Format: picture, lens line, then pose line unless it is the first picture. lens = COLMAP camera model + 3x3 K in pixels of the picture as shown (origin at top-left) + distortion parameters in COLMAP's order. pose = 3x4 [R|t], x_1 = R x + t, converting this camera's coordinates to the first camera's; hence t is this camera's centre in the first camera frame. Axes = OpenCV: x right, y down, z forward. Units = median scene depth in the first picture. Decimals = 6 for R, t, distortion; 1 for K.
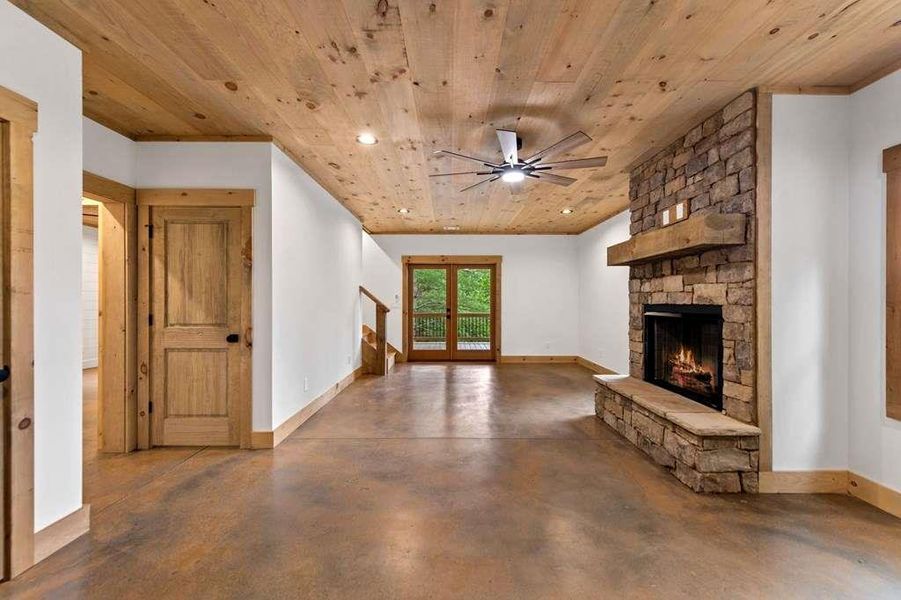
lens RADIAL K [[352.5, 0, 452.2], [0, 352.5, 300.1], [0, 0, 1]] dist [0.014060, -0.005417]
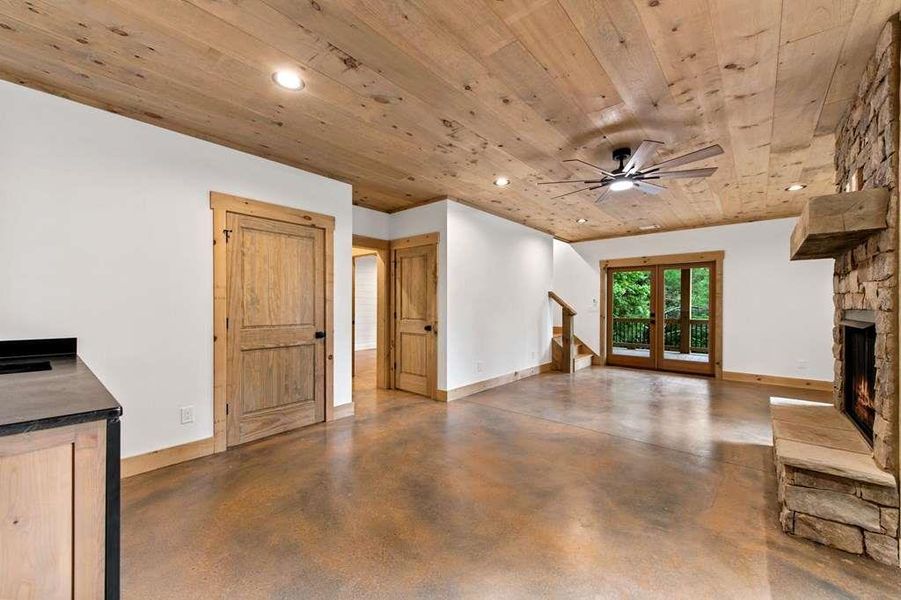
lens RADIAL K [[350.9, 0, 452.9], [0, 350.9, 303.0], [0, 0, 1]] dist [0.002702, -0.000088]
pose [[0.755548, -0.002179, -0.655089, 0.492502], [-0.000480, 0.999992, -0.003879, 0.001724], [0.655093, 0.003245, 0.755541, -0.112151]]
